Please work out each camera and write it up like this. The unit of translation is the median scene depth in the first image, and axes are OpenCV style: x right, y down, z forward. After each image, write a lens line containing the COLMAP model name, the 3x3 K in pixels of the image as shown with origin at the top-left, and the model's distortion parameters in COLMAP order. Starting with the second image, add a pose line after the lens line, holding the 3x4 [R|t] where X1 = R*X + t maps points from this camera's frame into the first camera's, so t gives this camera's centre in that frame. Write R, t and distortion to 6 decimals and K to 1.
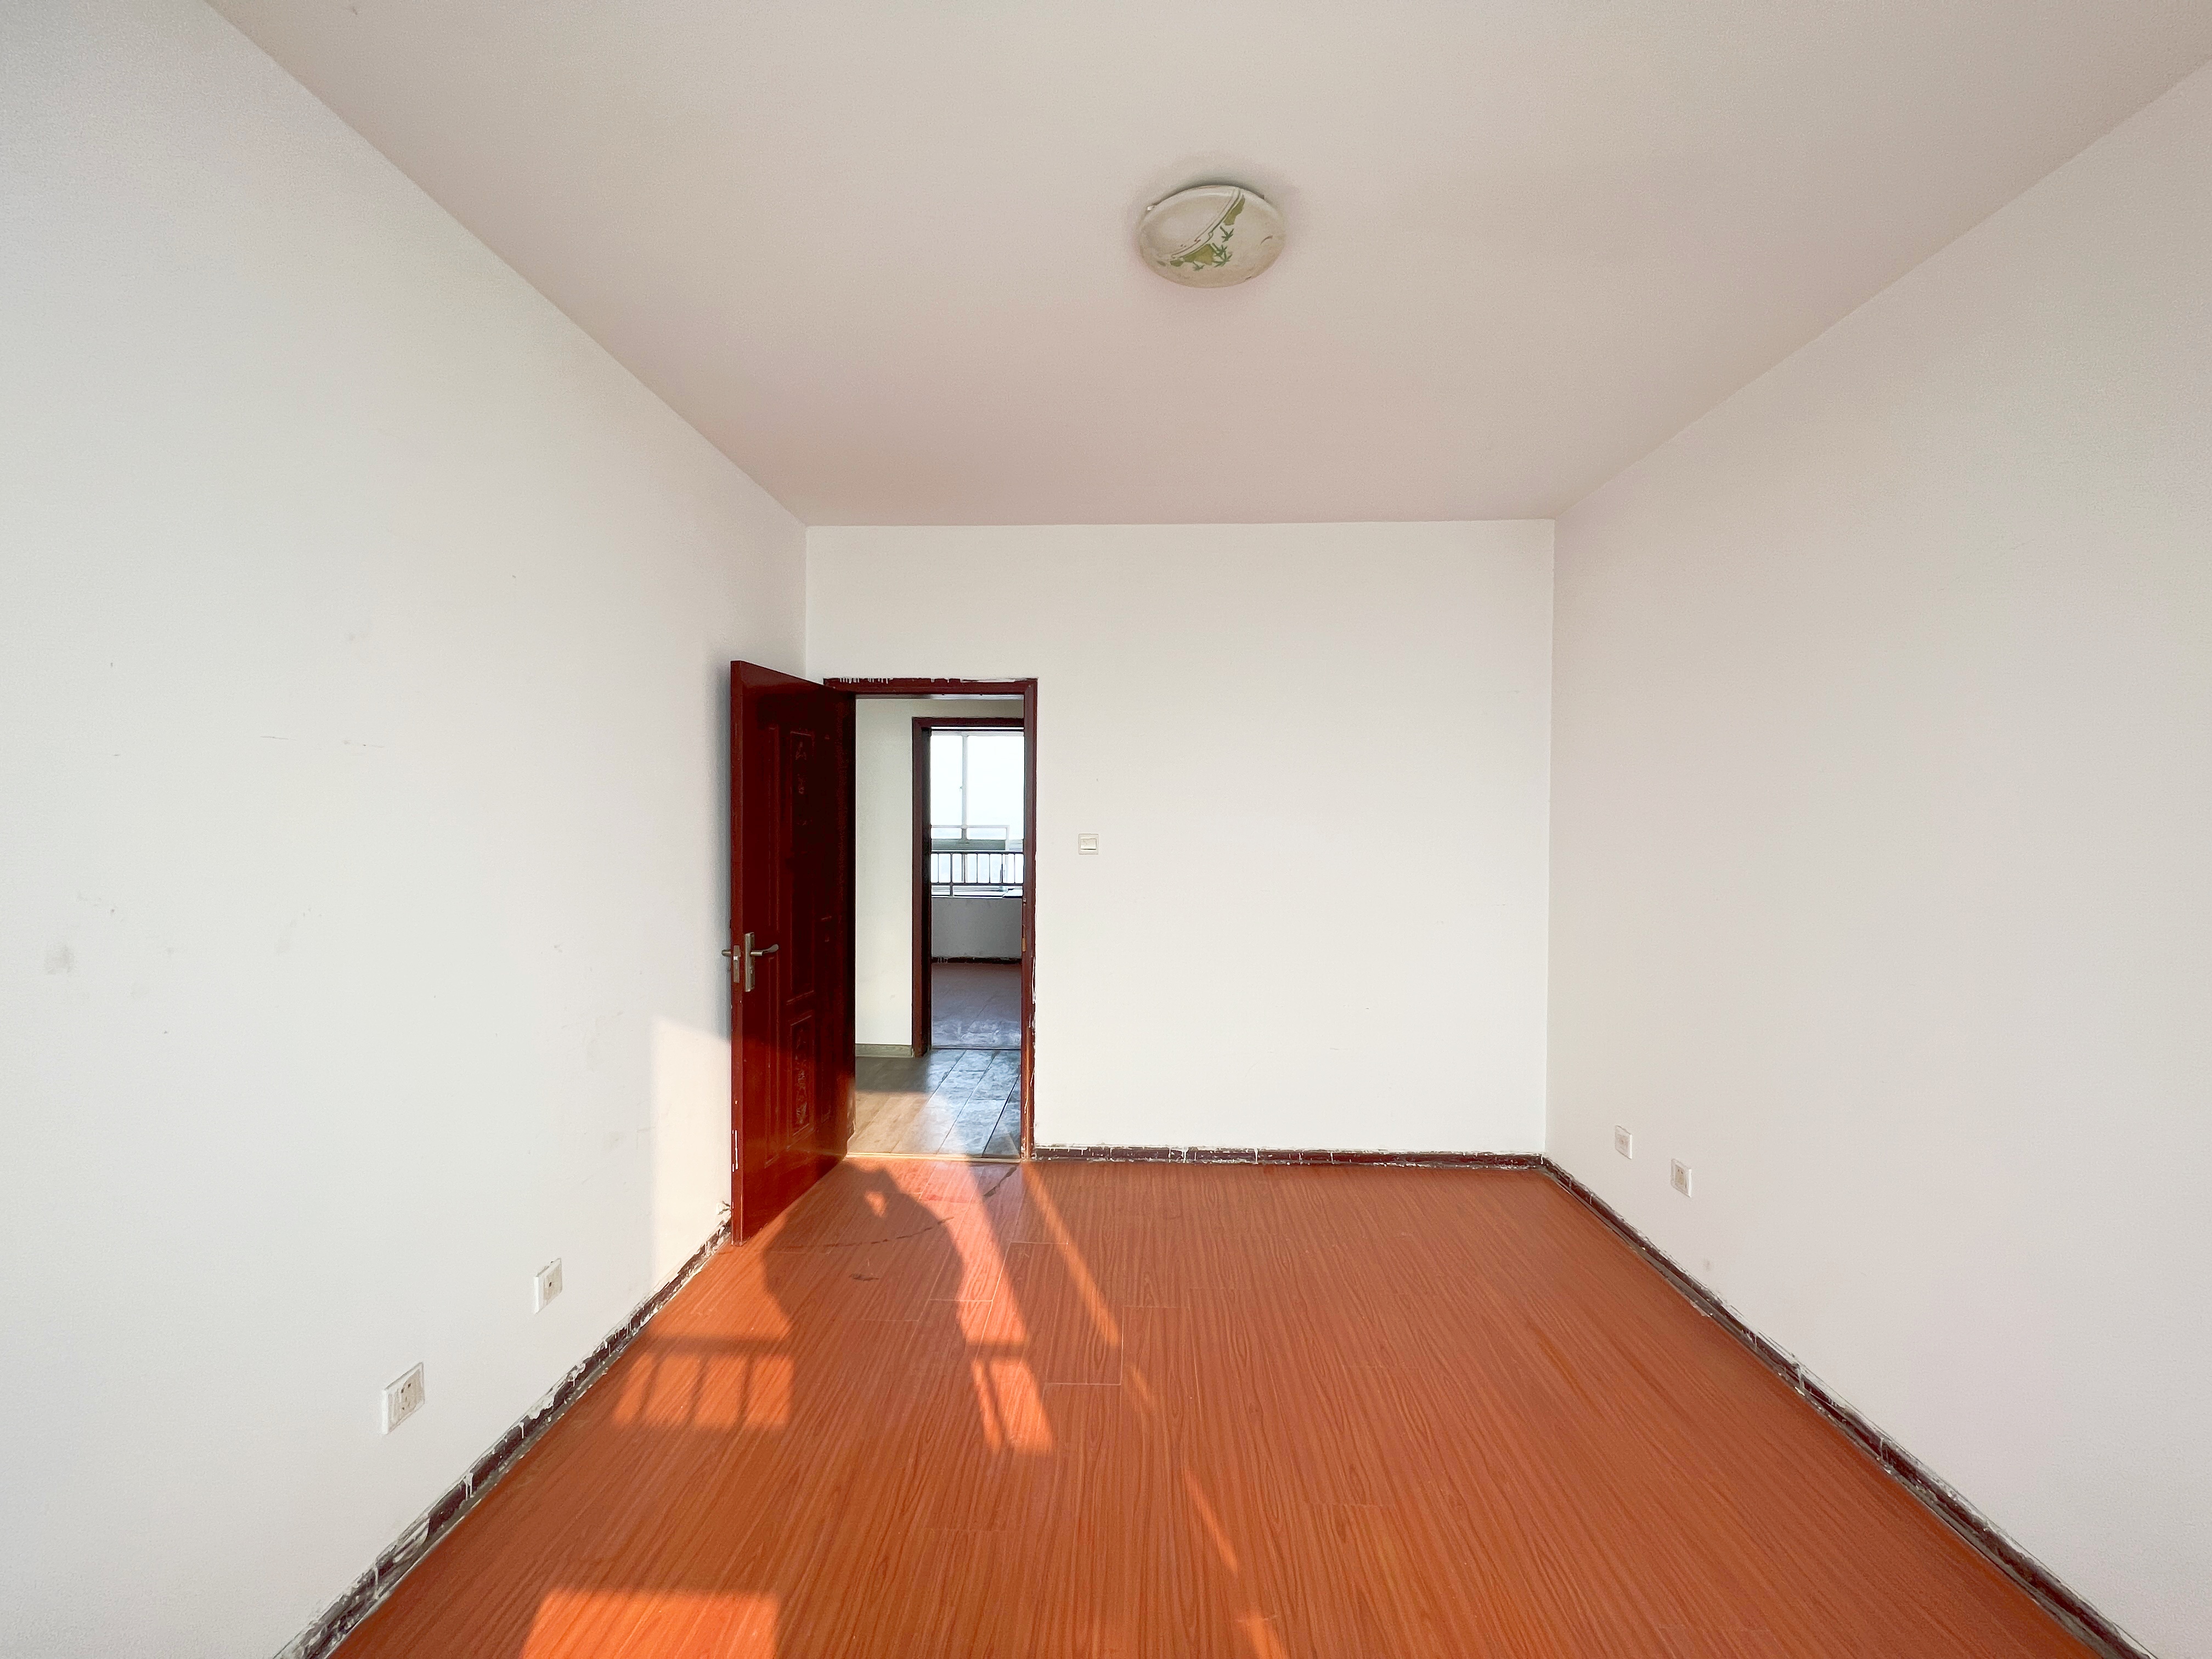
lens RADIAL K [[883.6, 0, 1120.2], [0, 883.6, 824.4], [0, 0, 1]] dist [0.001022, -0.000098]
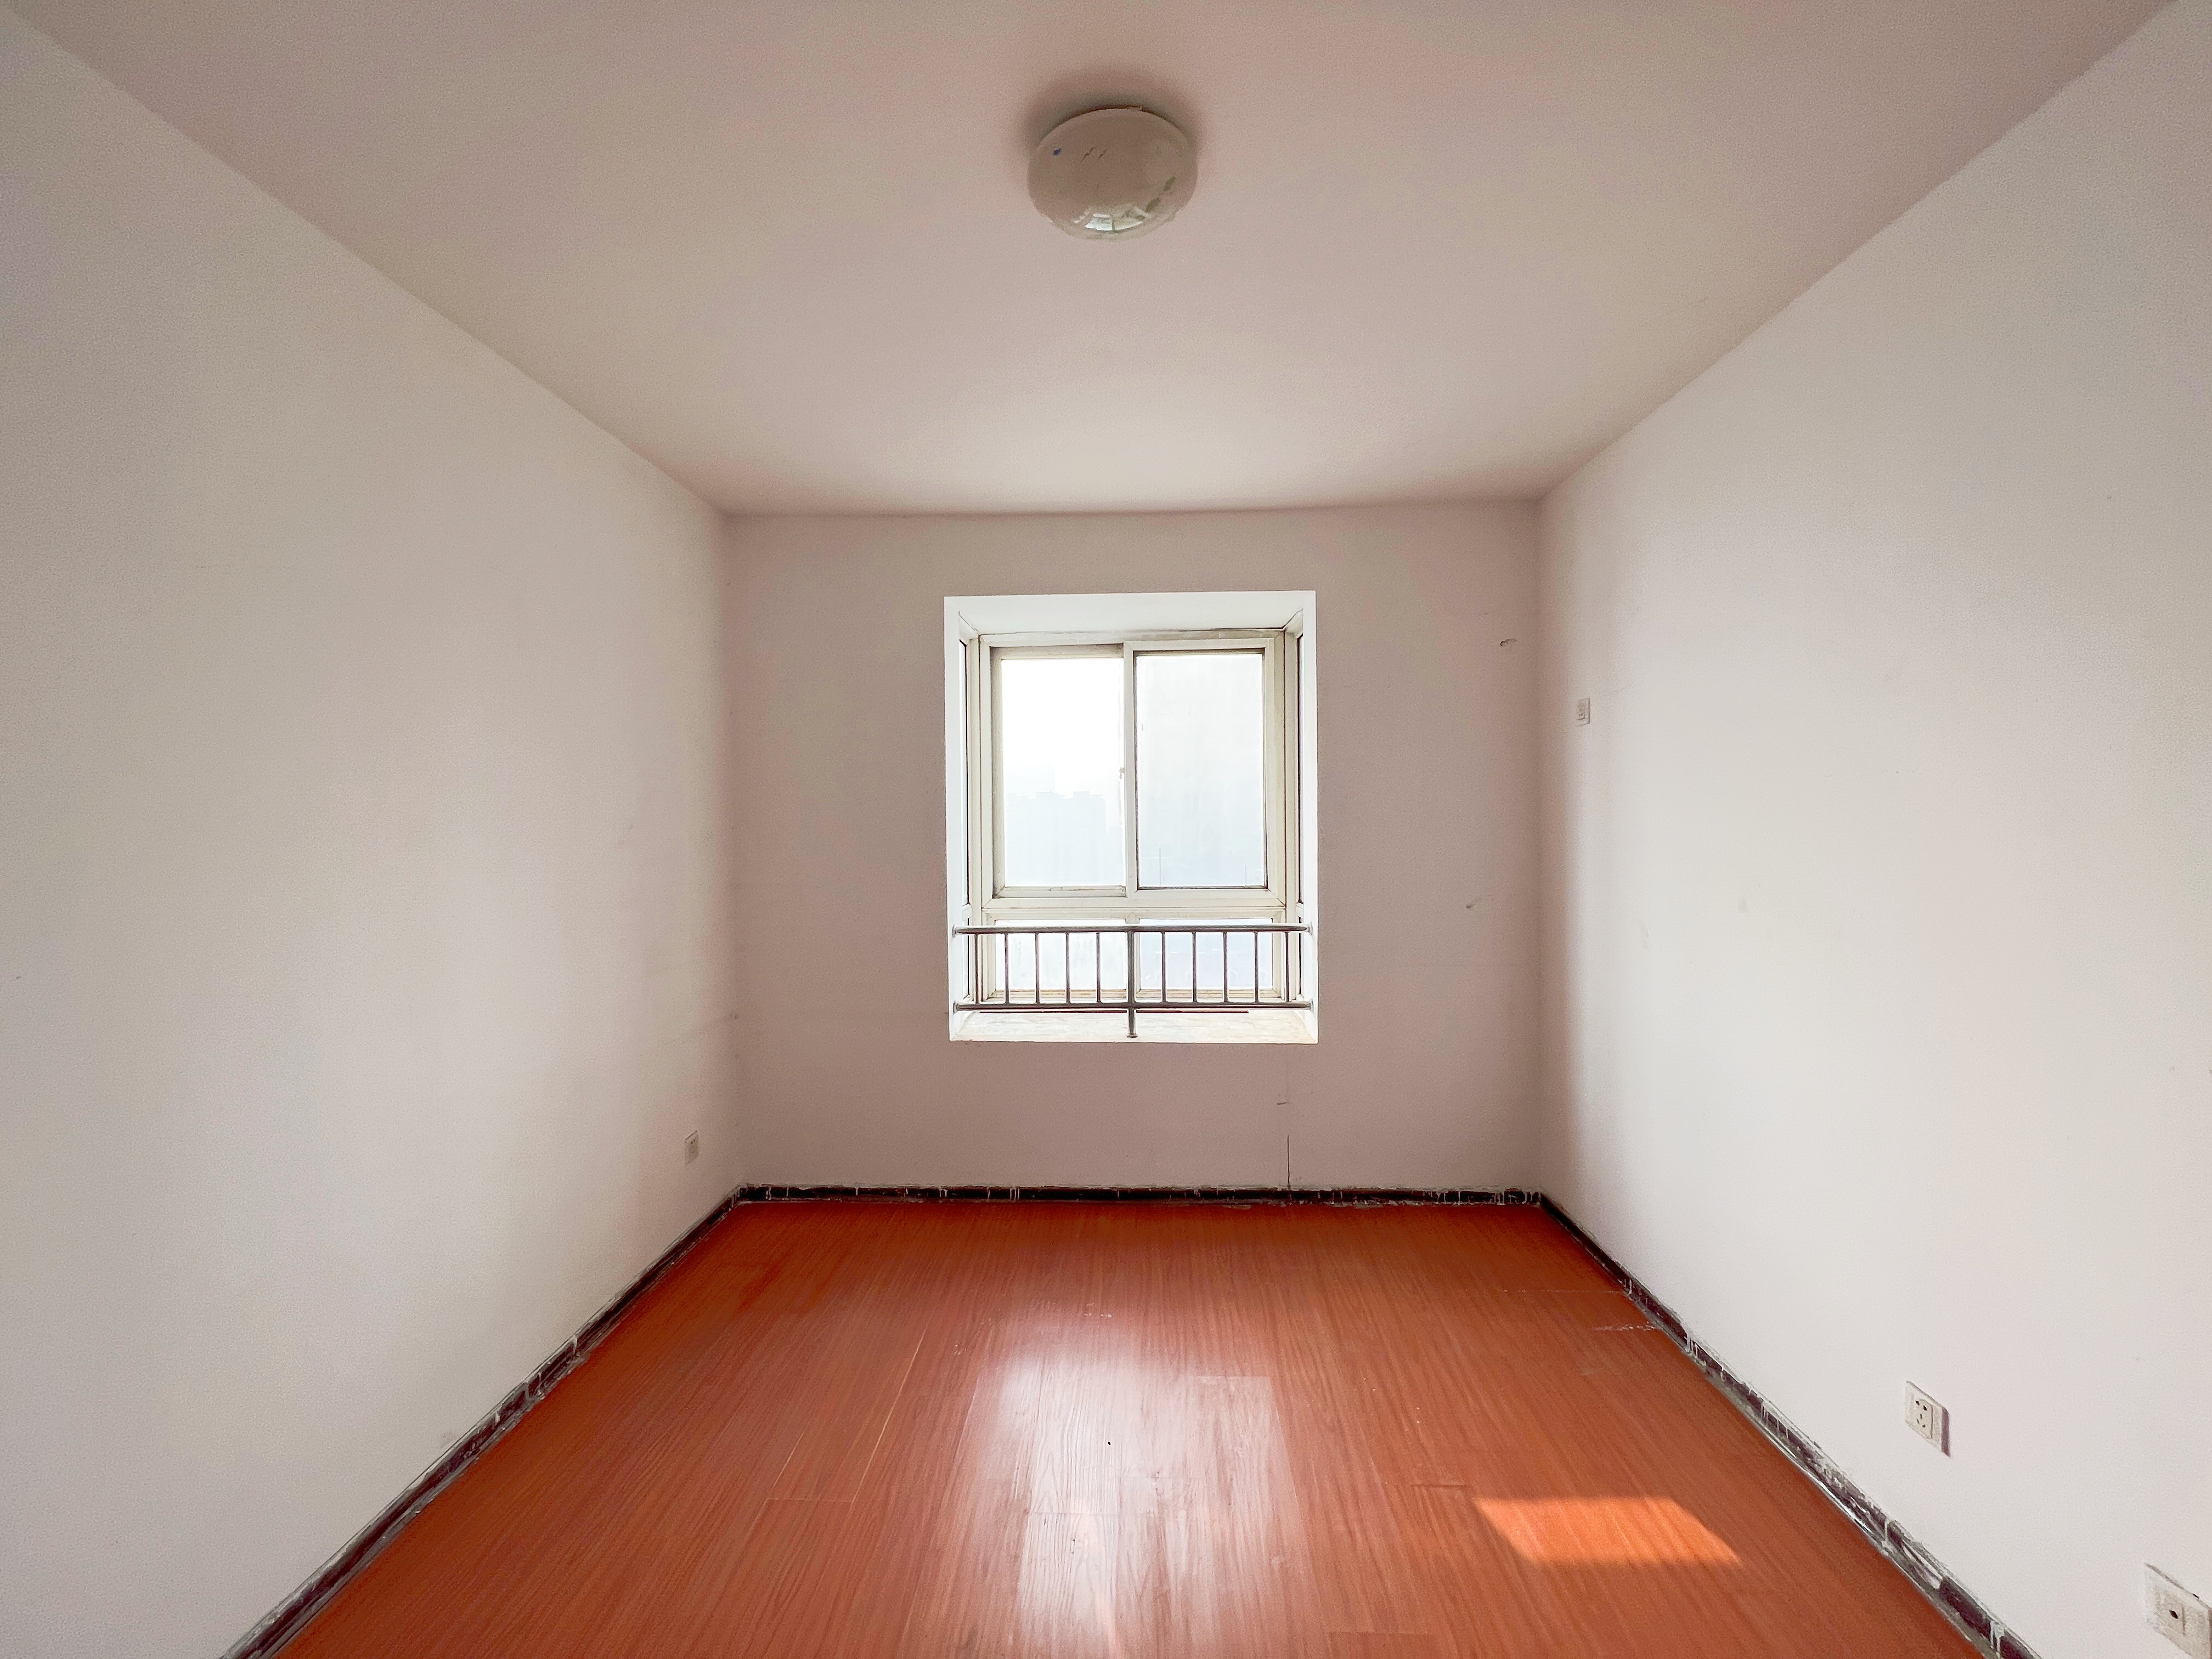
lens RADIAL K [[883.6, 0, 1111.1], [0, 883.6, 826.0], [0, 0, 1]] dist [0.001022, -0.000098]
pose [[-0.999999, 0.000740, -0.001037, 0.095304], [0.000721, 0.999834, 0.018193, -0.037044], [0.001051, 0.018192, -0.999834, 1.613285]]
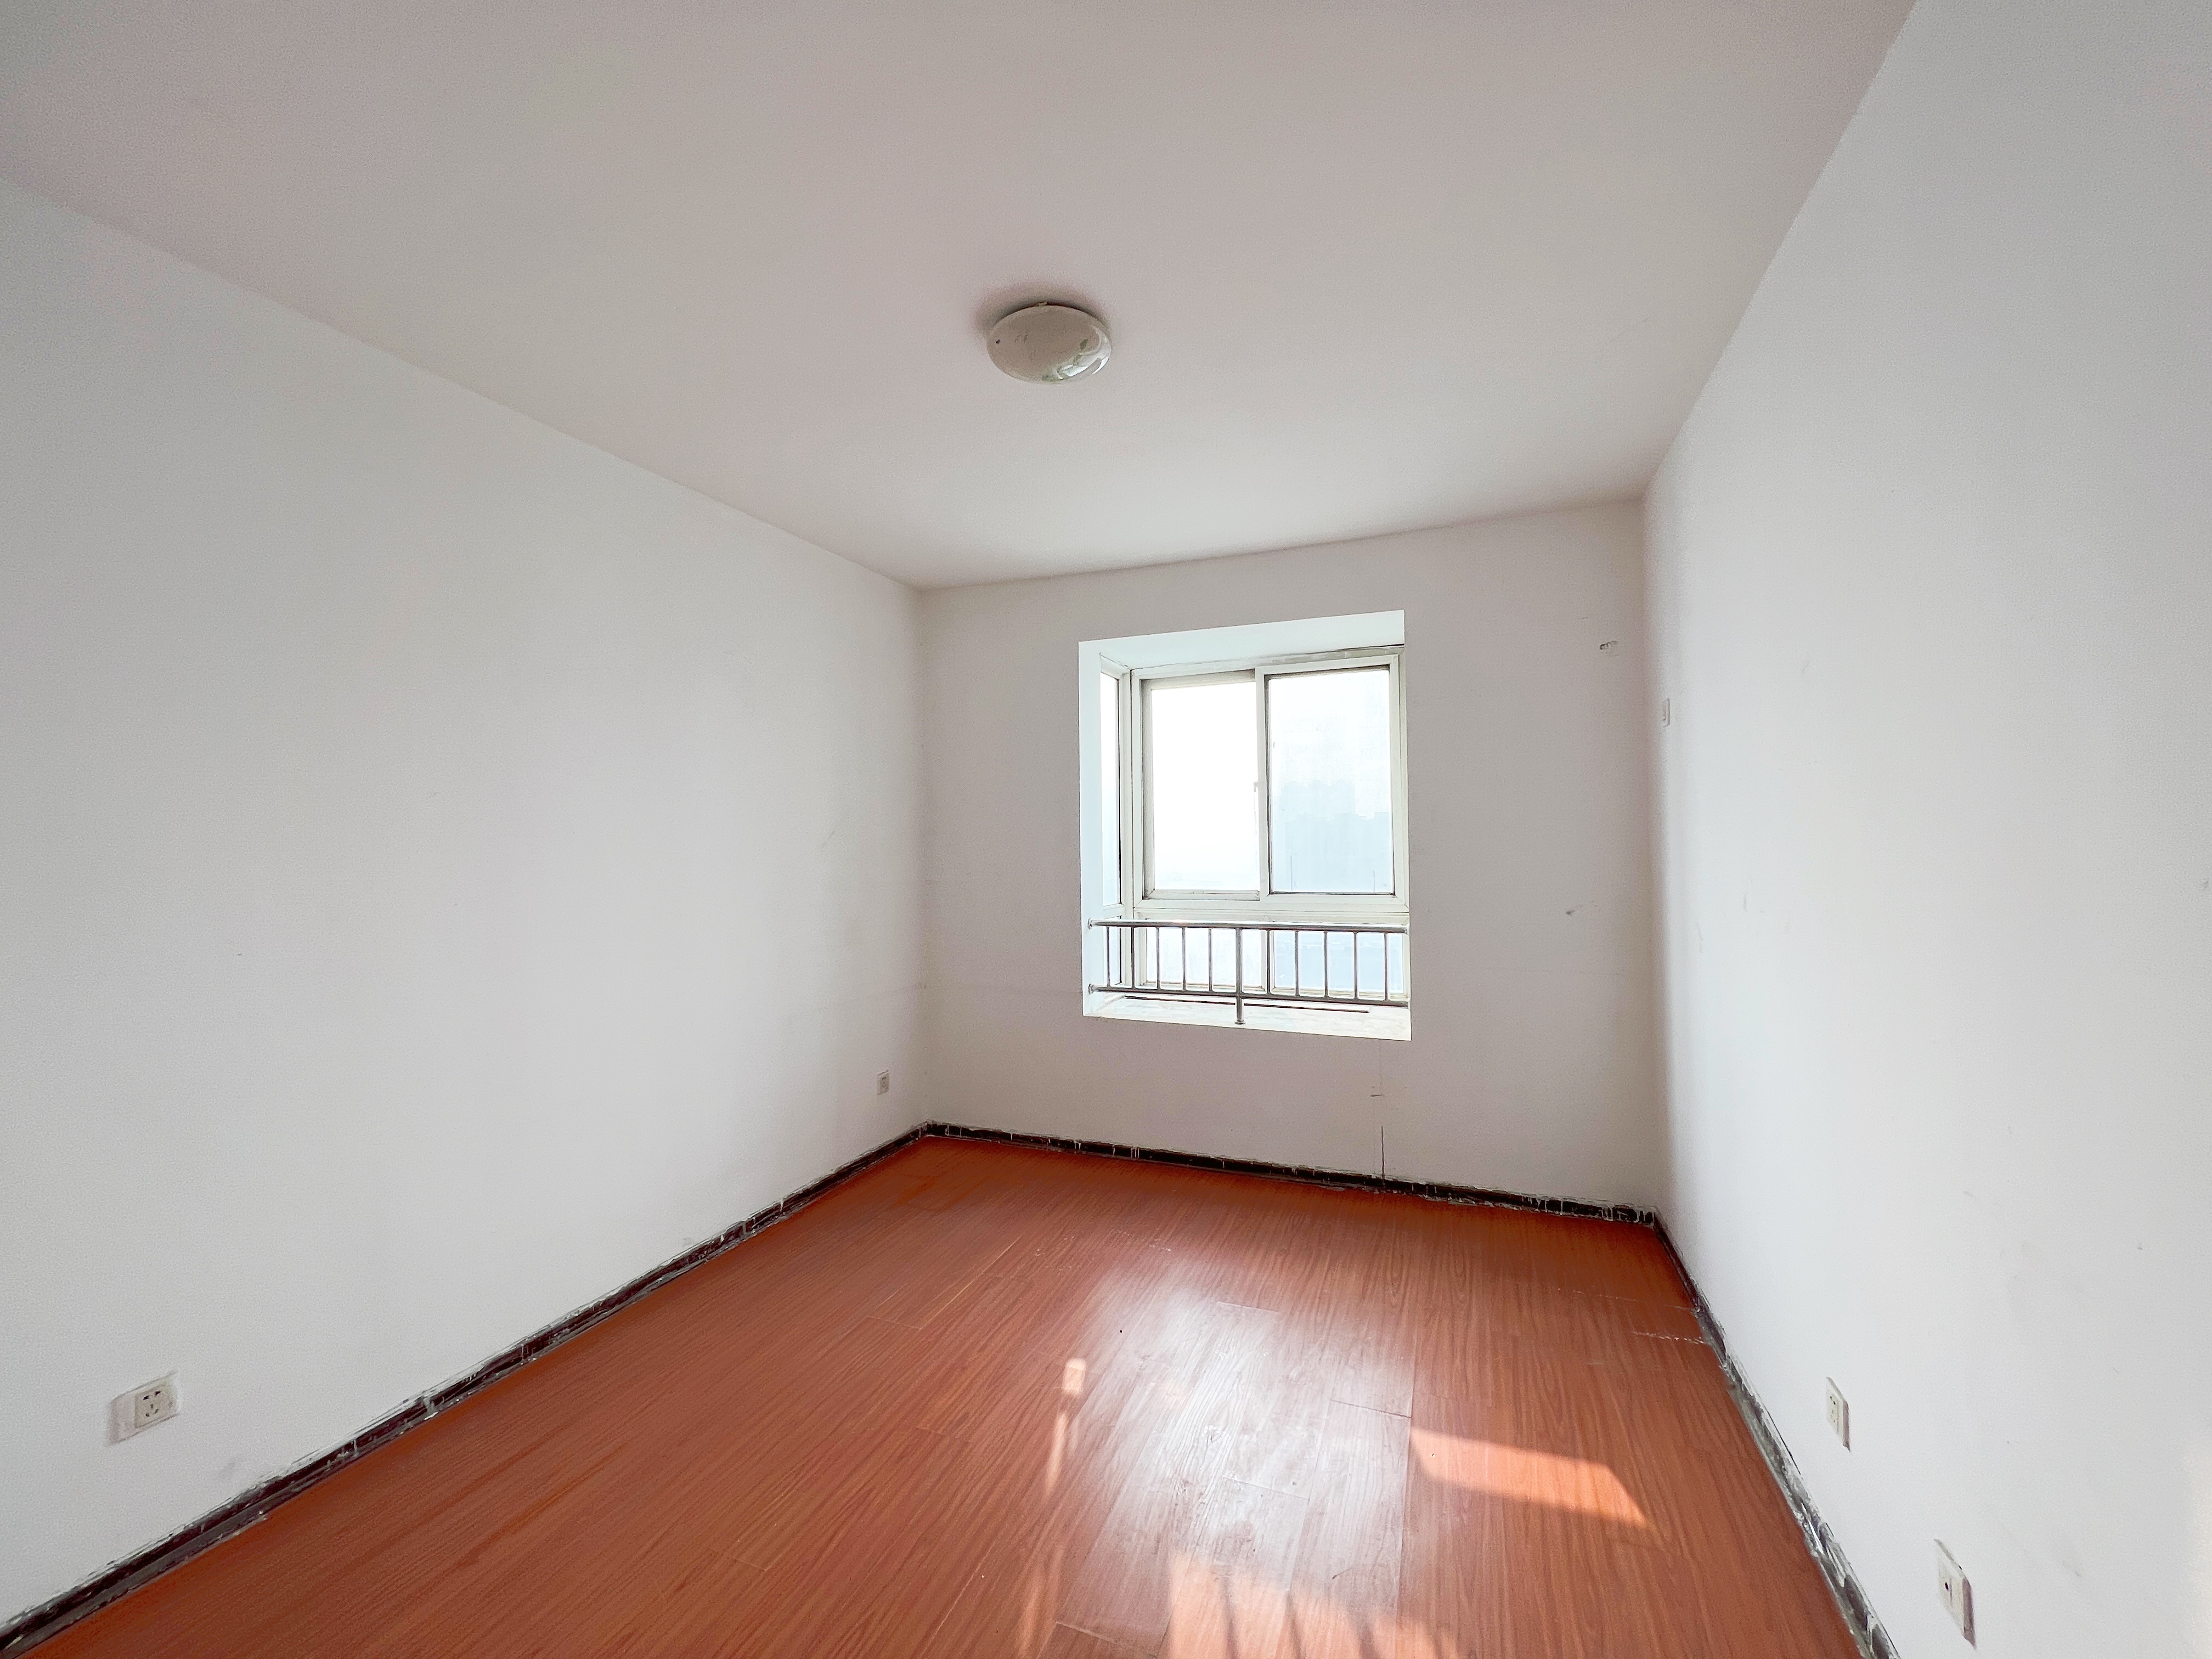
lens RADIAL K [[883.6, 0, 1109.9], [0, 883.6, 824.3], [0, 0, 1]] dist [0.001022, -0.000098]
pose [[-0.944860, 0.008321, 0.327369, -0.297434], [0.005408, 0.999937, -0.009806, -0.008600], [-0.327430, -0.007495, -0.944846, 1.791099]]
